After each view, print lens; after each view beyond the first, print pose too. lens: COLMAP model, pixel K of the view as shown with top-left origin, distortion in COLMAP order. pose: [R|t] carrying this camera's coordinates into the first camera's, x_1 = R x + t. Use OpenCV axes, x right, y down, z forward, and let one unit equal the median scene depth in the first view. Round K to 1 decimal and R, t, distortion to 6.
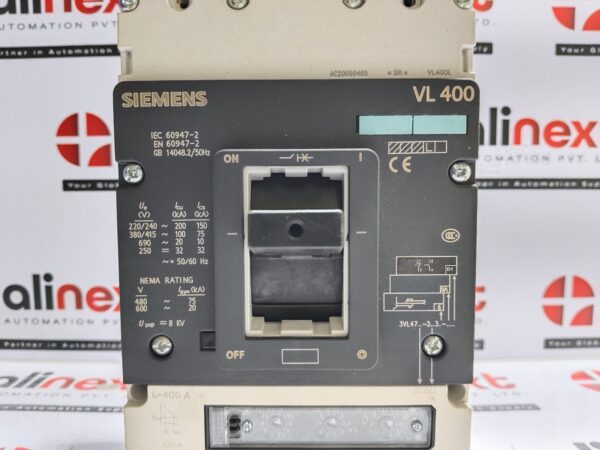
lens RADIAL K [[453.0, 0, 302.4], [0, 453.0, 224.6], [0, 0, 1]] dist [0.011516, -0.076691]
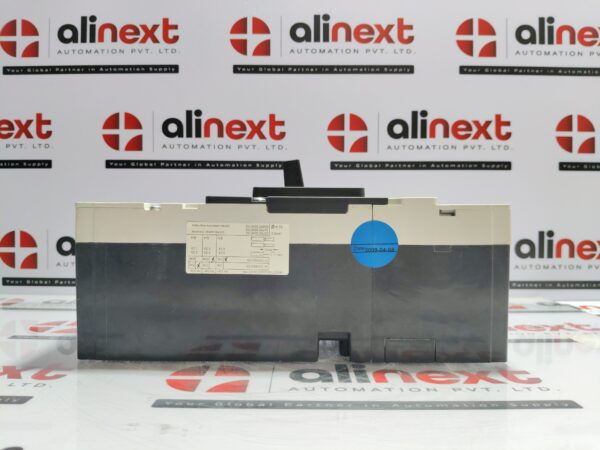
lens RADIAL K [[453.0, 0, 304.9], [0, 453.0, 228.9], [0, 0, 1]] dist [0.011516, -0.076691]
pose [[0.999967, 0.008101, 0.000255, 0.171946], [-0.008058, 0.997025, -0.076662, 0.451433], [-0.000875, 0.076657, 0.997057, -0.781194]]
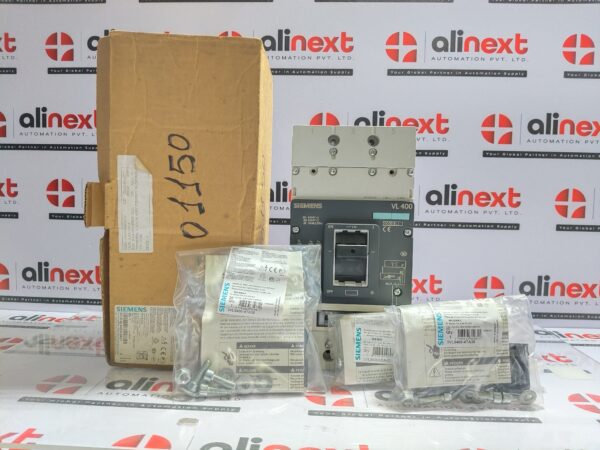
lens RADIAL K [[453.0, 0, 300.4], [0, 453.0, 224.5], [0, 0, 1]] dist [0.011516, -0.076691]
pose [[0.998727, 0.025682, -0.043404, -0.206504], [-0.026565, 0.999449, -0.019886, -0.084643], [0.042869, 0.021014, 0.998860, -1.856706]]
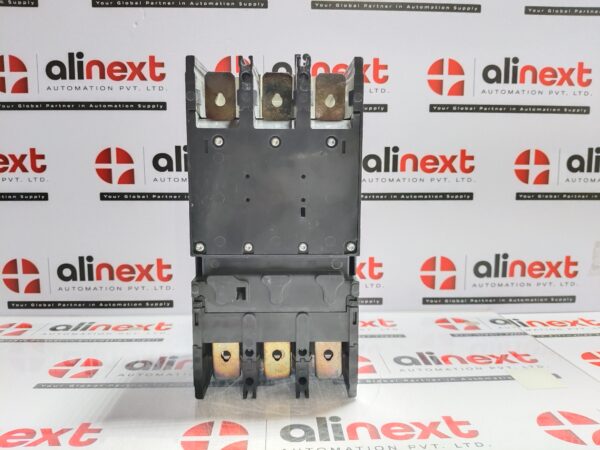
lens RADIAL K [[453.0, 0, 302.1], [0, 453.0, 222.2], [0, 0, 1]] dist [0.011516, -0.076691]
pose [[0.998906, 0.000251, 0.046754, 0.127976], [-0.001528, 0.999627, 0.027281, -0.093954], [-0.046730, -0.027322, 0.998534, -1.086558]]
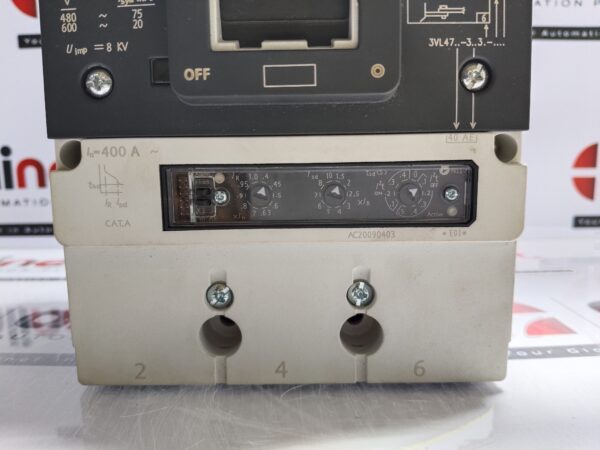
lens RADIAL K [[453.0, 0, 305.3], [0, 453.0, 232.2], [0, 0, 1]] dist [0.011516, -0.076691]
pose [[0.999880, -0.010625, 0.011254, 0.007808], [0.009574, 0.995928, 0.089640, 0.433453], [-0.012161, -0.089521, 0.995911, 0.256564]]
